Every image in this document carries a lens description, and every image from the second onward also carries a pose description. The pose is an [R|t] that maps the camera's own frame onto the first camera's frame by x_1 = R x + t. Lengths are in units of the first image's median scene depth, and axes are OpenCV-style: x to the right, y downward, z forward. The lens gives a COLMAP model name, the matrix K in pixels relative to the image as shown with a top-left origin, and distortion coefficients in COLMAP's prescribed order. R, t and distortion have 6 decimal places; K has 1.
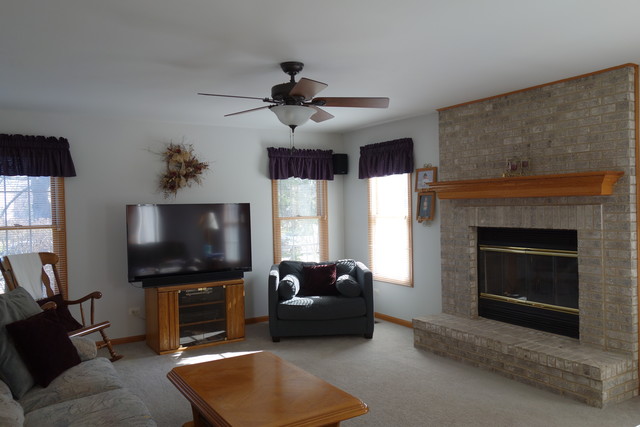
lens RADIAL K [[503.8, 0, 321.3], [0, 503.8, 216.8], [0, 0, 1]] dist [0.008404, -0.010129]
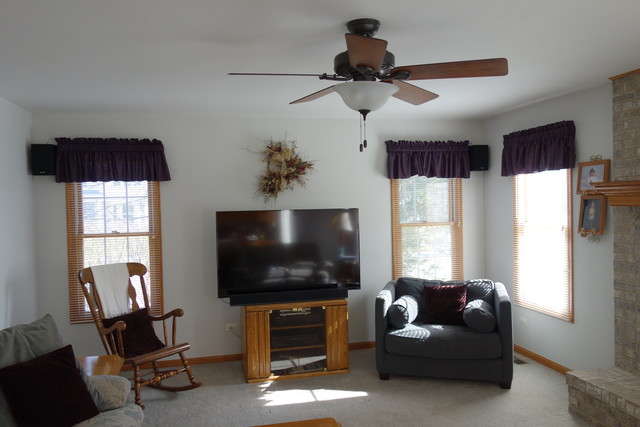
lens RADIAL K [[503.8, 0, 321.3], [0, 503.8, 216.8], [0, 0, 1]] dist [0.008404, -0.010129]
pose [[0.947088, 0.010010, -0.320819, 0.073532], [-0.005588, 0.999876, 0.014701, -0.026696], [0.320926, -0.012130, 0.947027, 0.197239]]
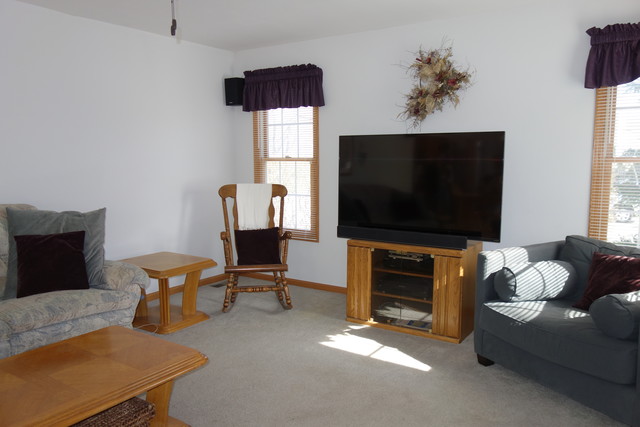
lens RADIAL K [[503.8, 0, 321.3], [0, 503.8, 216.8], [0, 0, 1]] dist [0.008404, -0.010129]
pose [[0.411865, 0.131103, -0.901764, 0.349321], [-0.024485, 0.990831, 0.132869, -0.000473], [0.910916, -0.032645, 0.411299, 0.582775]]
